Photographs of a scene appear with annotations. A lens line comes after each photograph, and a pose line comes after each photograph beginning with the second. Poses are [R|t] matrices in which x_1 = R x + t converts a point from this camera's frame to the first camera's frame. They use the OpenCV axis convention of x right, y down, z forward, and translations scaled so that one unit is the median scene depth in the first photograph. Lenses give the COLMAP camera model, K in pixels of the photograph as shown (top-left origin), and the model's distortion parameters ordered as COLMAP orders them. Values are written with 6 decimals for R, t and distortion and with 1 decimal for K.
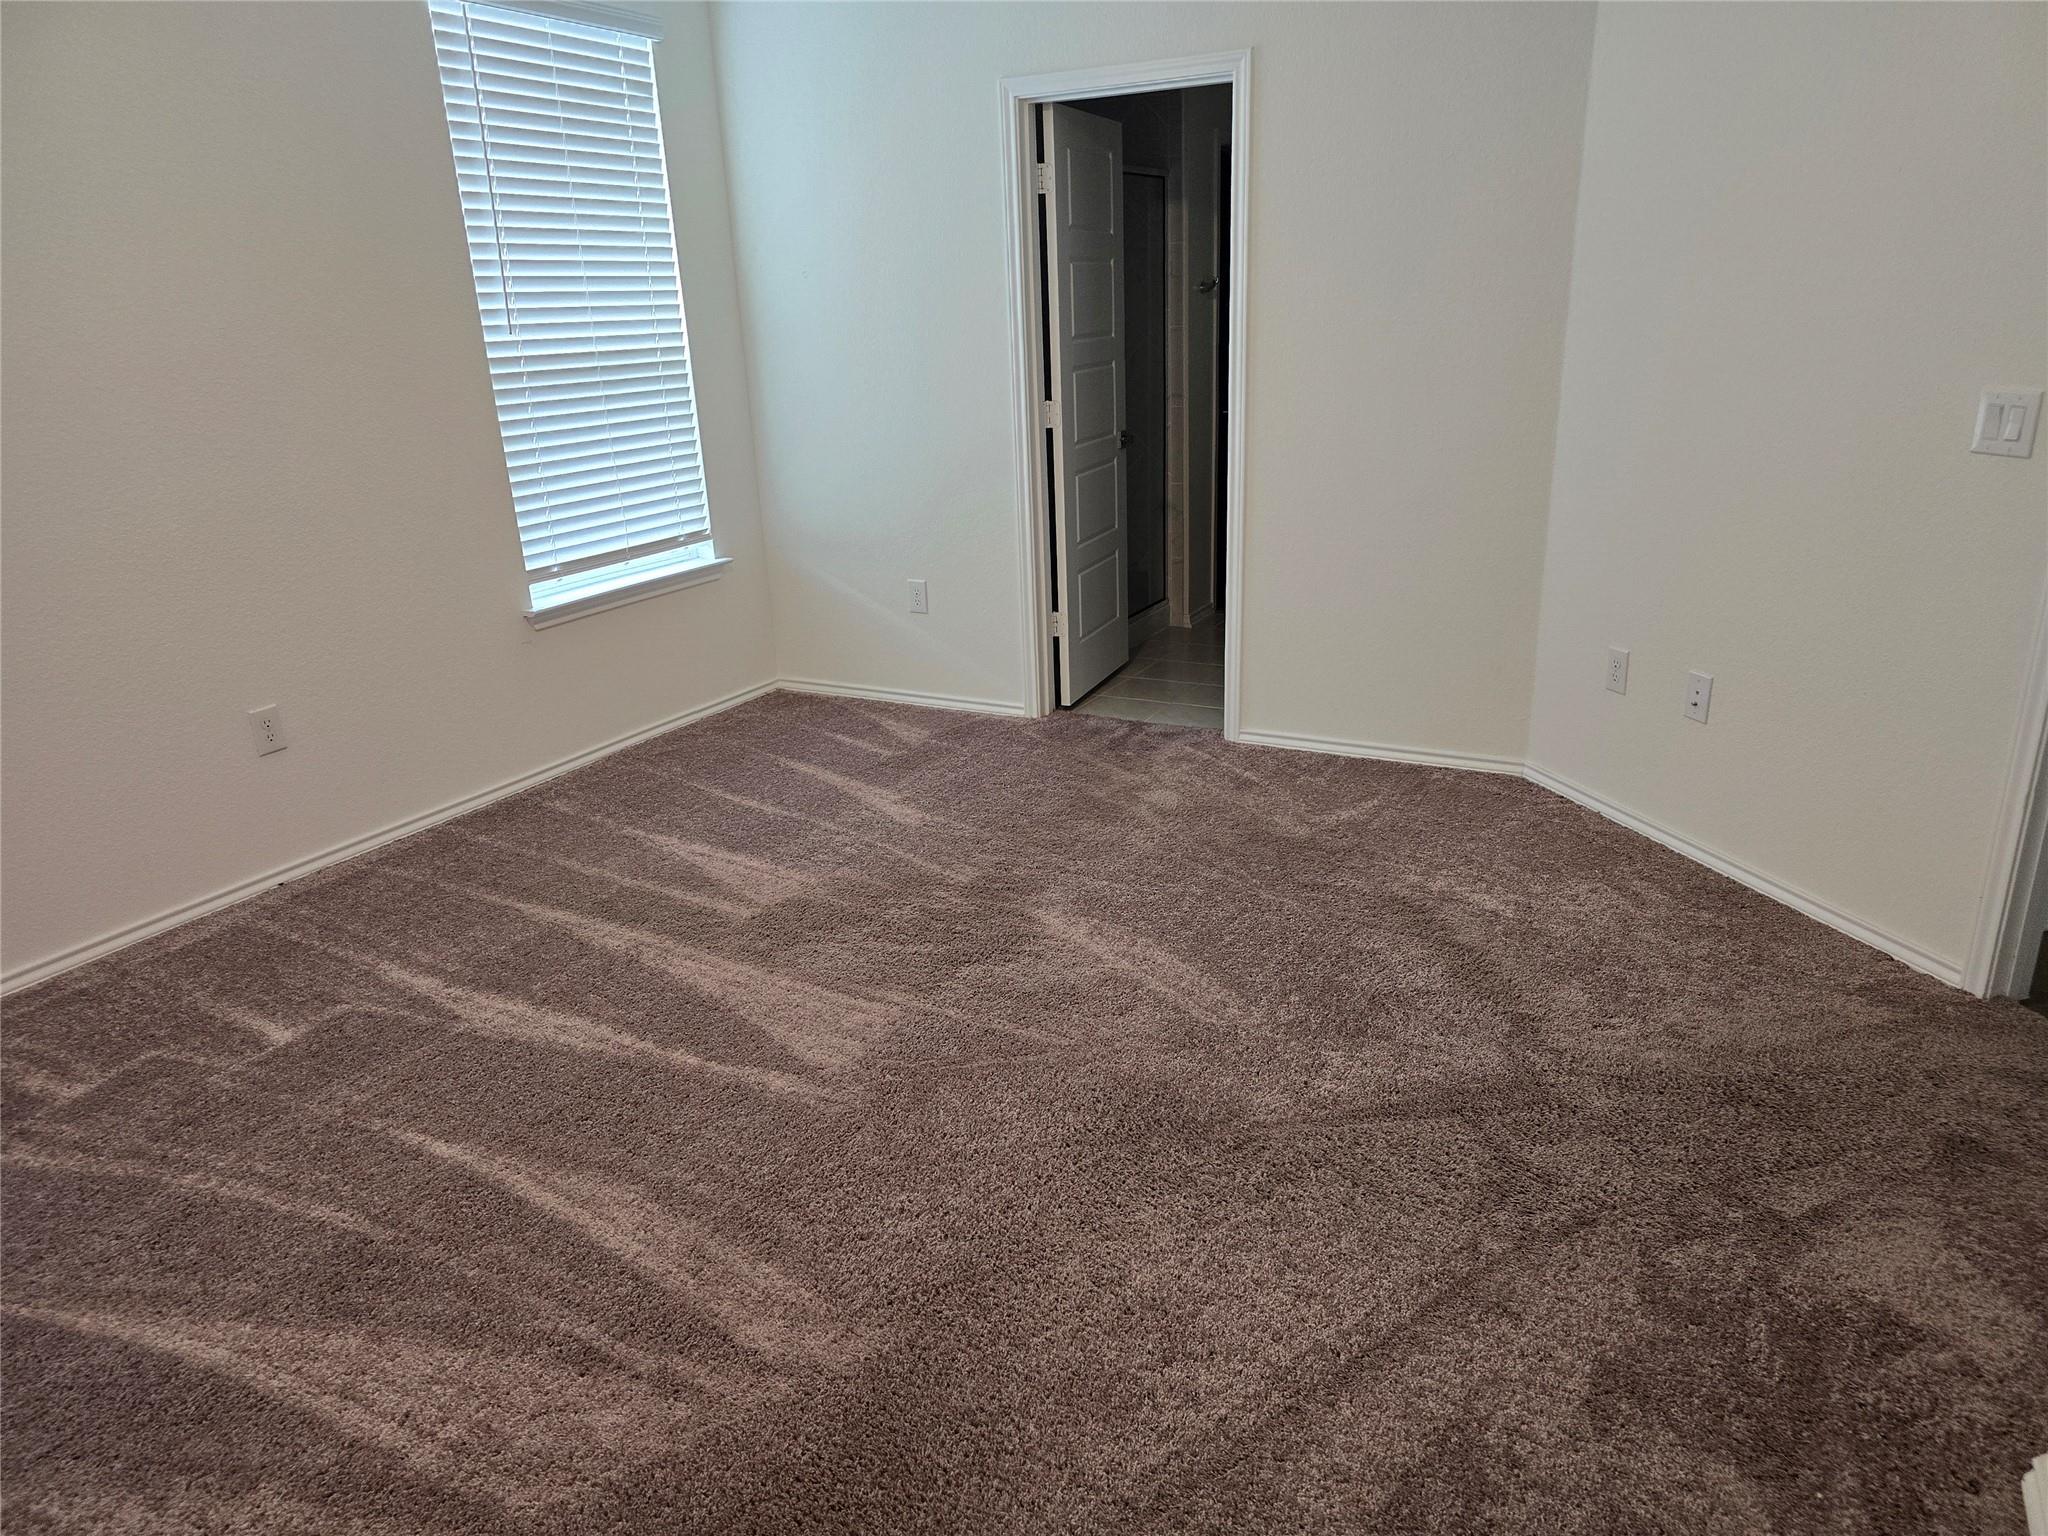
lens RADIAL K [[1360.8, 0, 1021.0], [0, 1360.8, 766.0], [0, 0, 1]] dist [-0.020252, -0.003346]
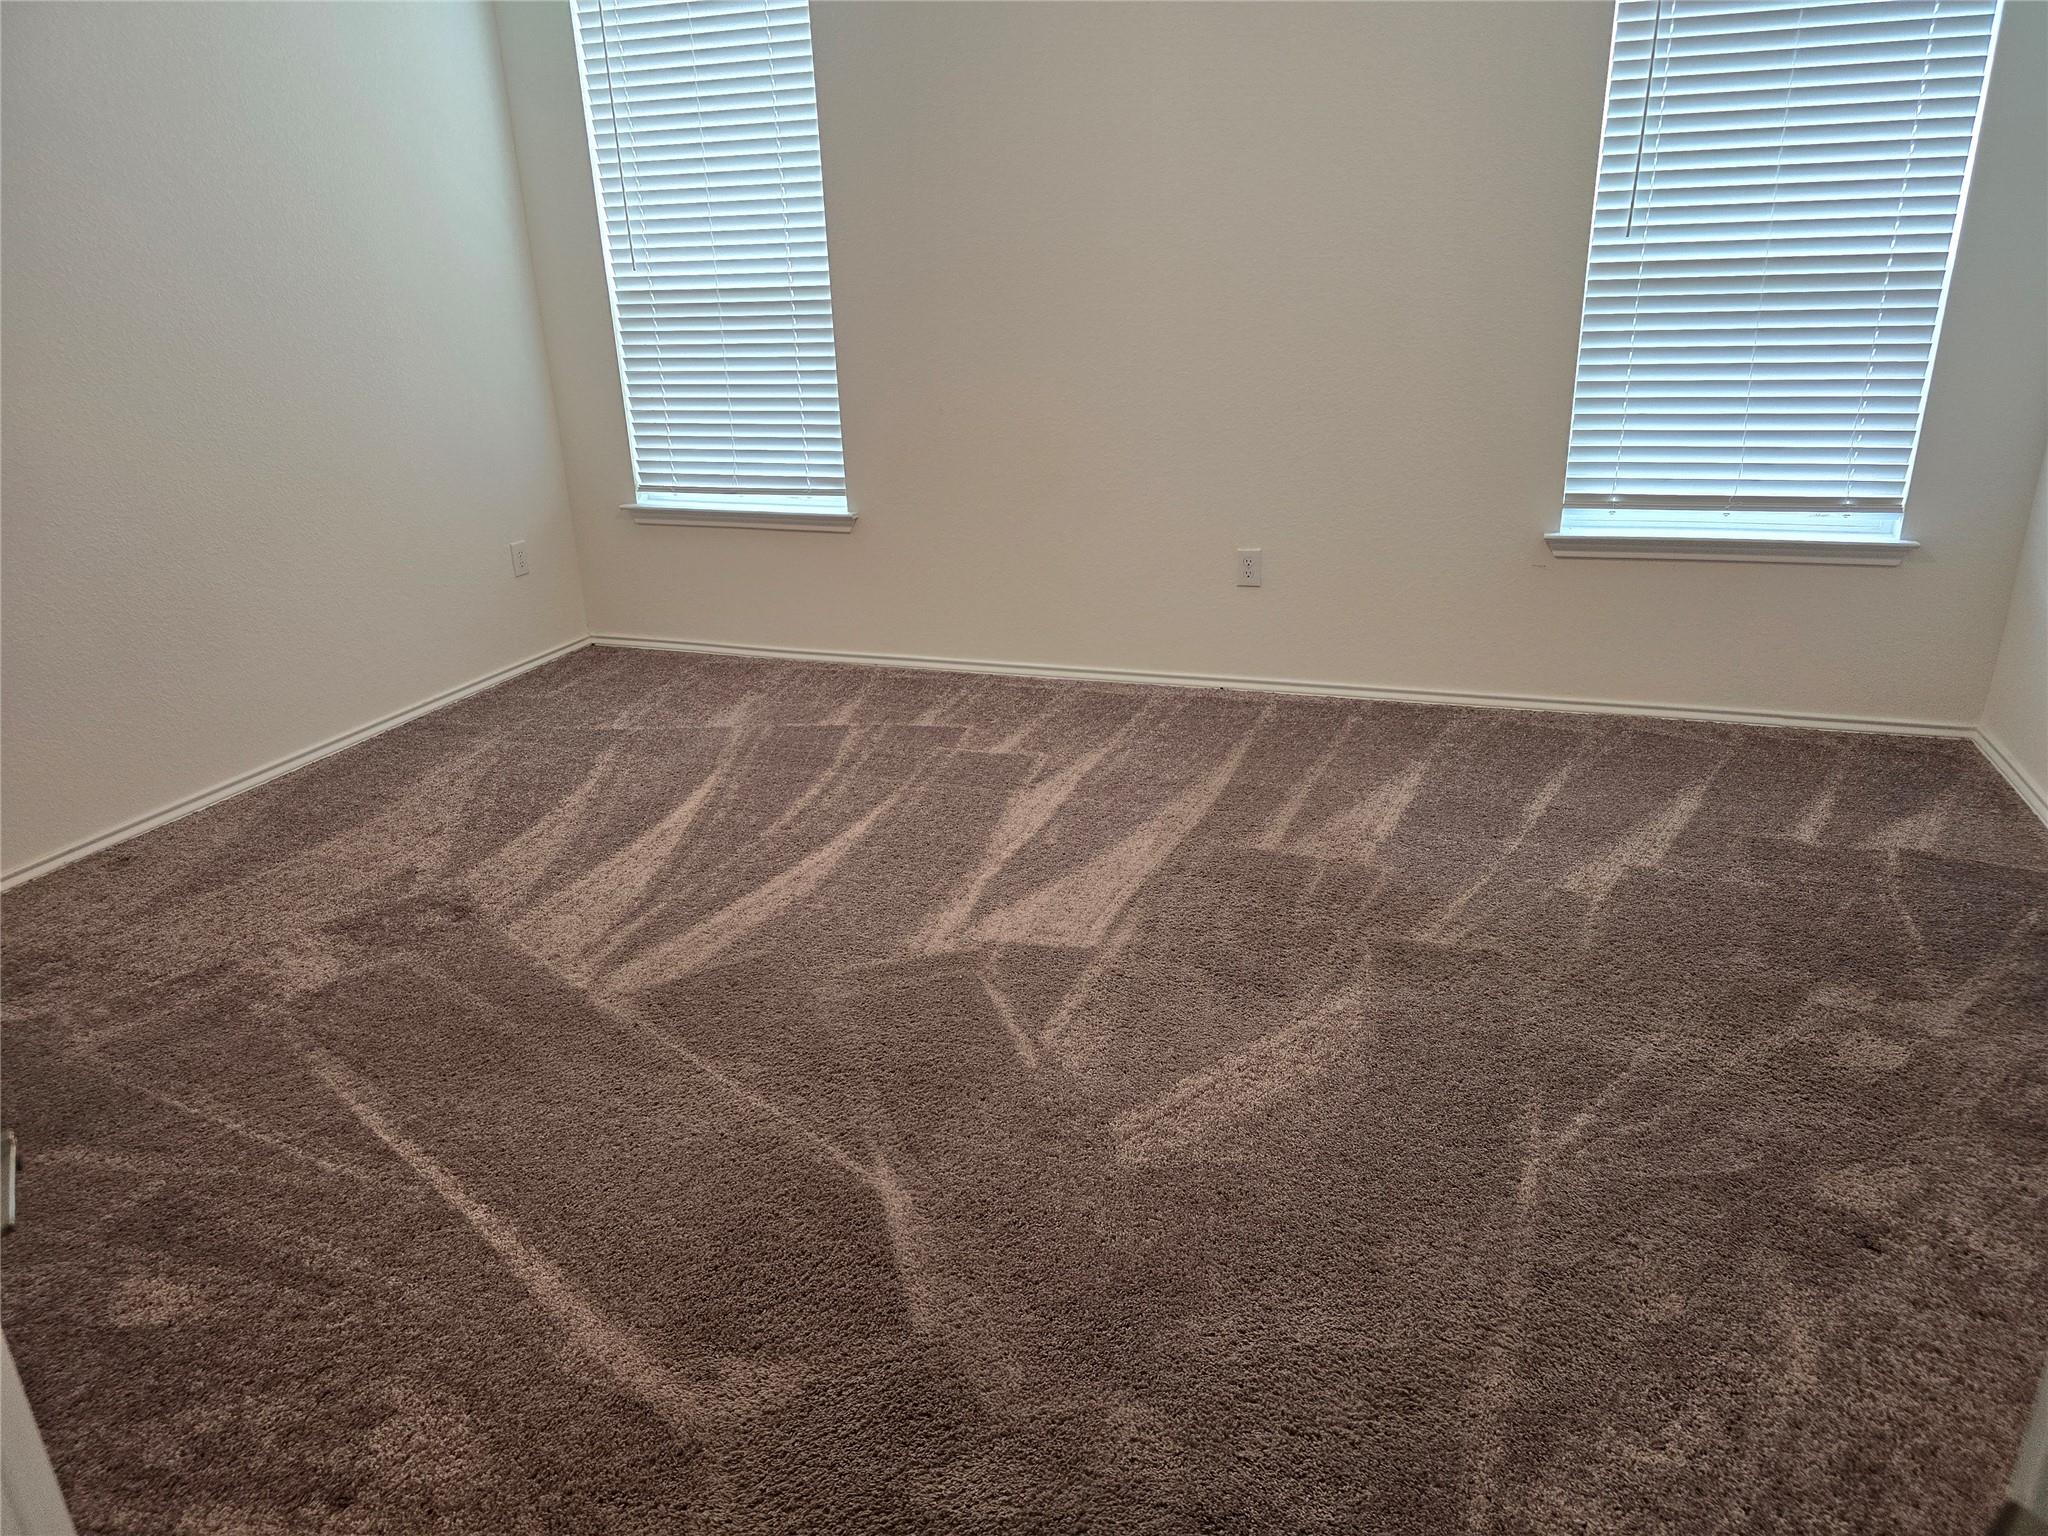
lens RADIAL K [[1360.8, 0, 1022.6], [0, 1360.8, 771.8], [0, 0, 1]] dist [-0.020252, -0.003346]
pose [[0.126259, 0.361764, -0.923680, 0.632914], [-0.277756, 0.906780, 0.317178, -0.193871], [0.952318, 0.216511, 0.214971, 0.570589]]
